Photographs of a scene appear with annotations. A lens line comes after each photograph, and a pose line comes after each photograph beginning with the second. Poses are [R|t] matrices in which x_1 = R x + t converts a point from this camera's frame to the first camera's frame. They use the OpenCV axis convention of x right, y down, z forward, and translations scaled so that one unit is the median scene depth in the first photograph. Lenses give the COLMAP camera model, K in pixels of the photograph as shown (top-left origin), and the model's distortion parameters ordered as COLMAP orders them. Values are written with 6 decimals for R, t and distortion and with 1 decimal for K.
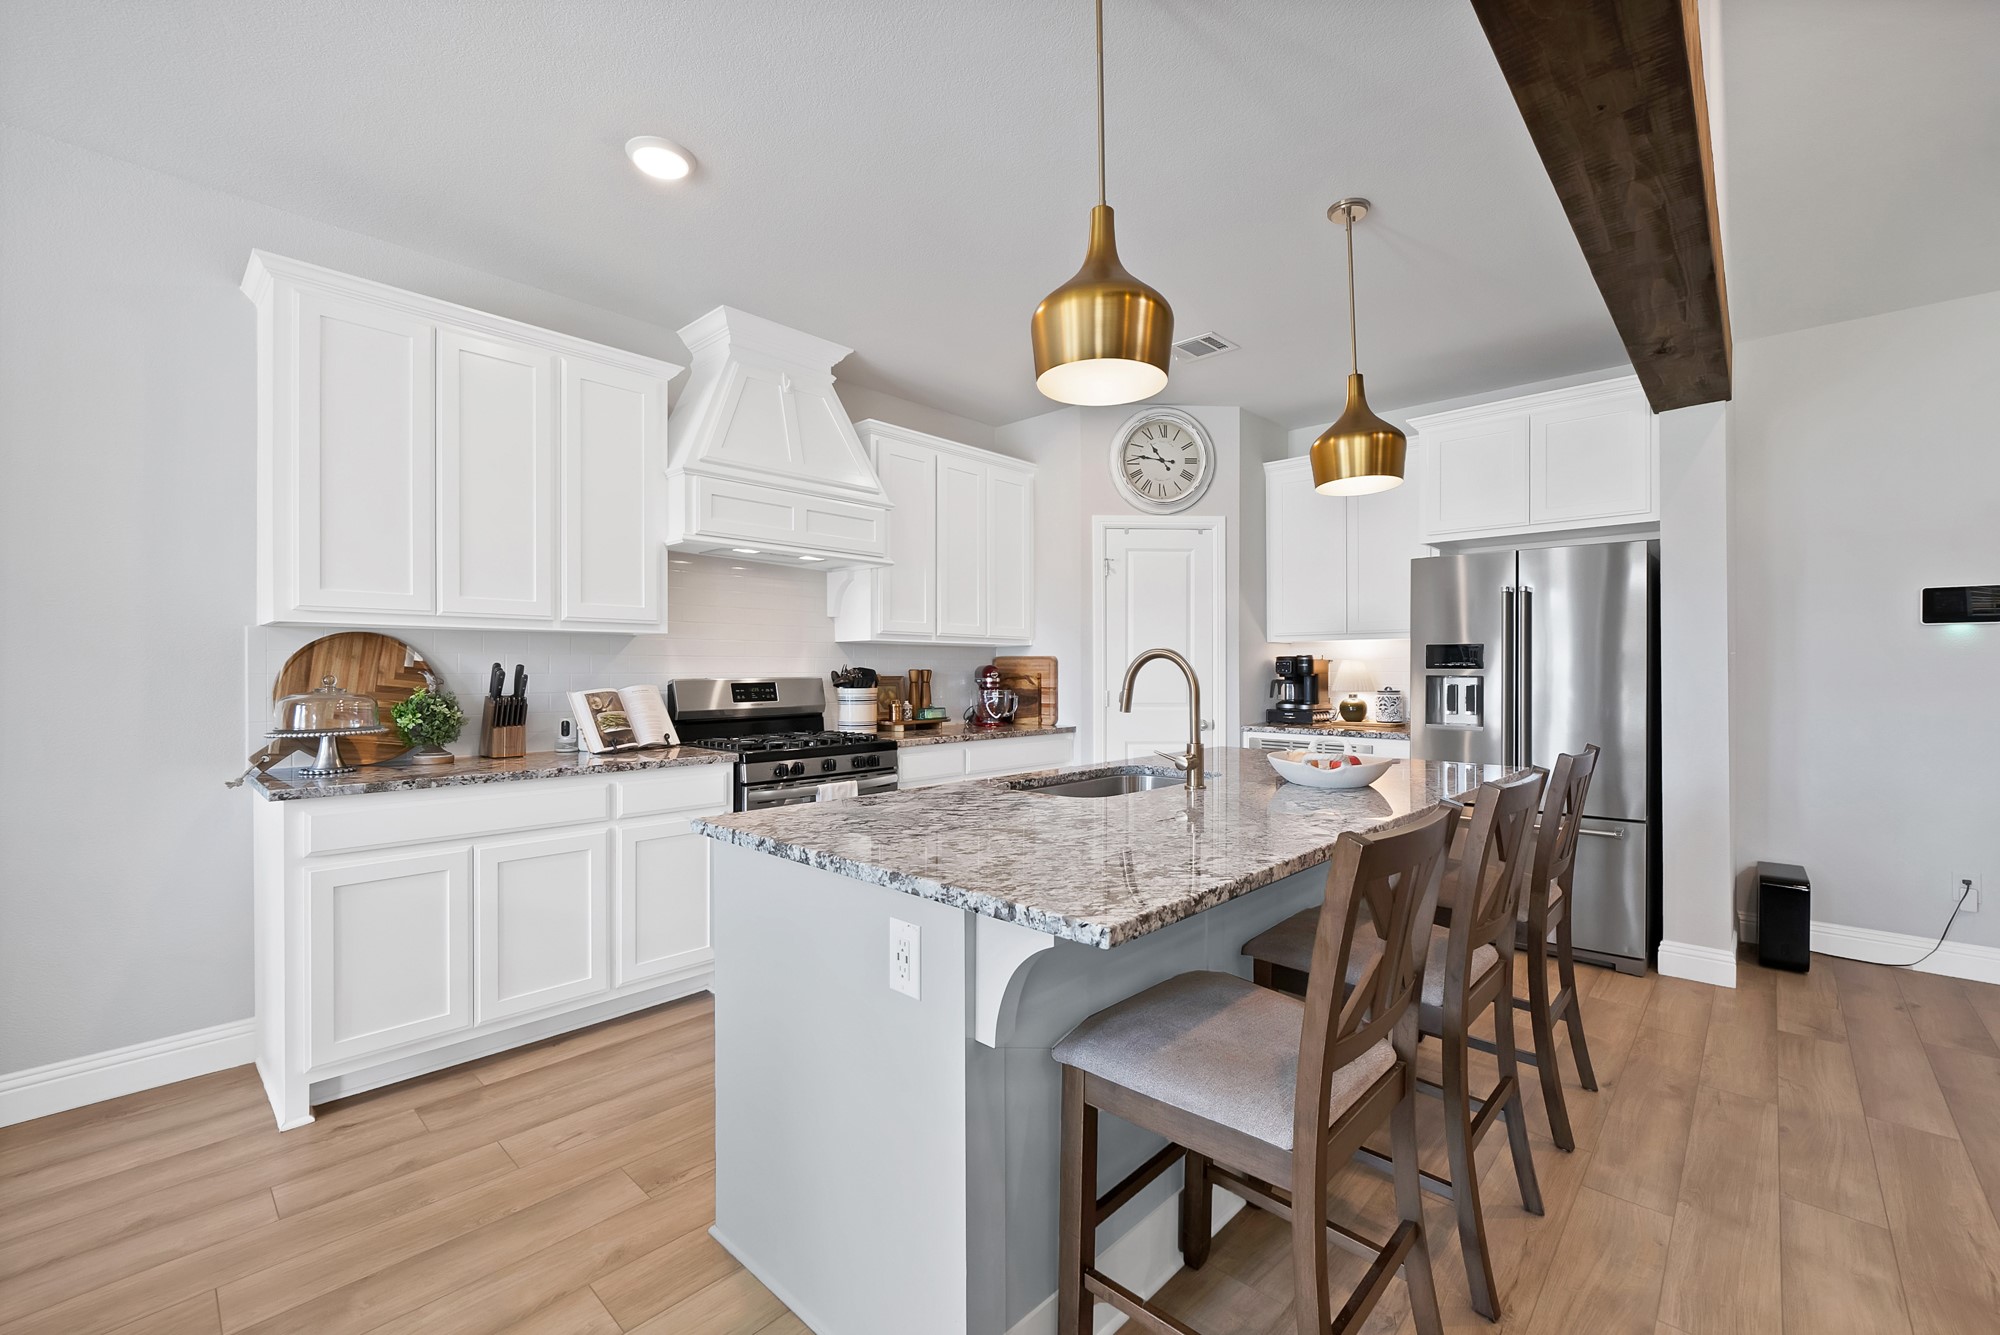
lens RADIAL K [[842.8, 0, 1000.0], [0, 842.8, 667.5], [0, 0, 1]] dist [-0.000457, 0.000033]
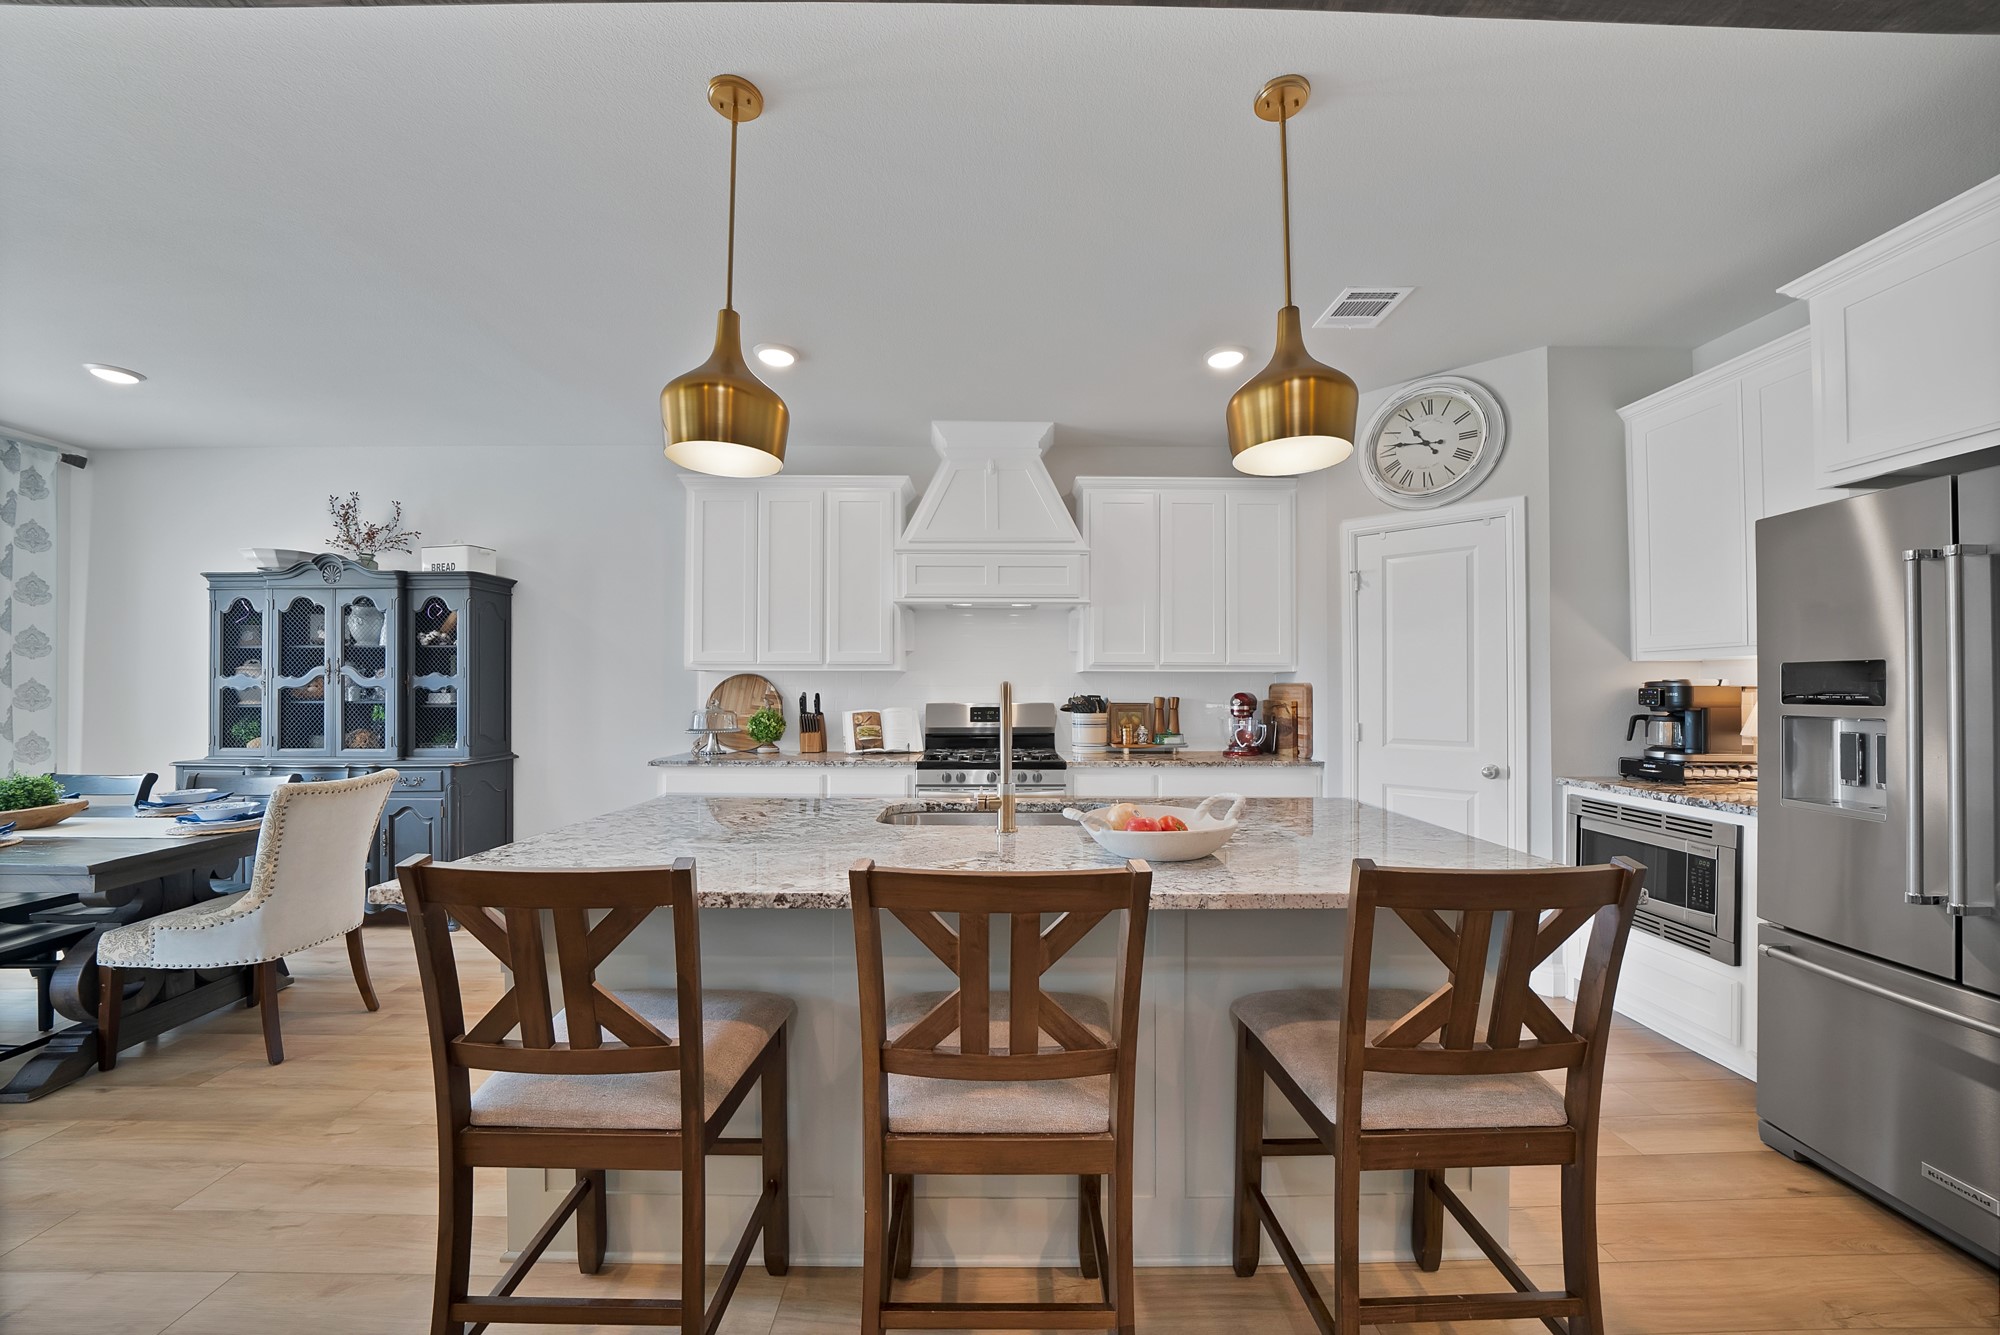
lens RADIAL K [[723.1, 0, 994.3], [0, 723.1, 675.6], [0, 0, 1]] dist [-0.014287, 0.000231]
pose [[0.680343, -0.012883, -0.732781, 0.451387], [-0.000025, 0.999845, -0.017601, -0.008792], [0.732894, 0.011993, 0.680237, 0.240738]]
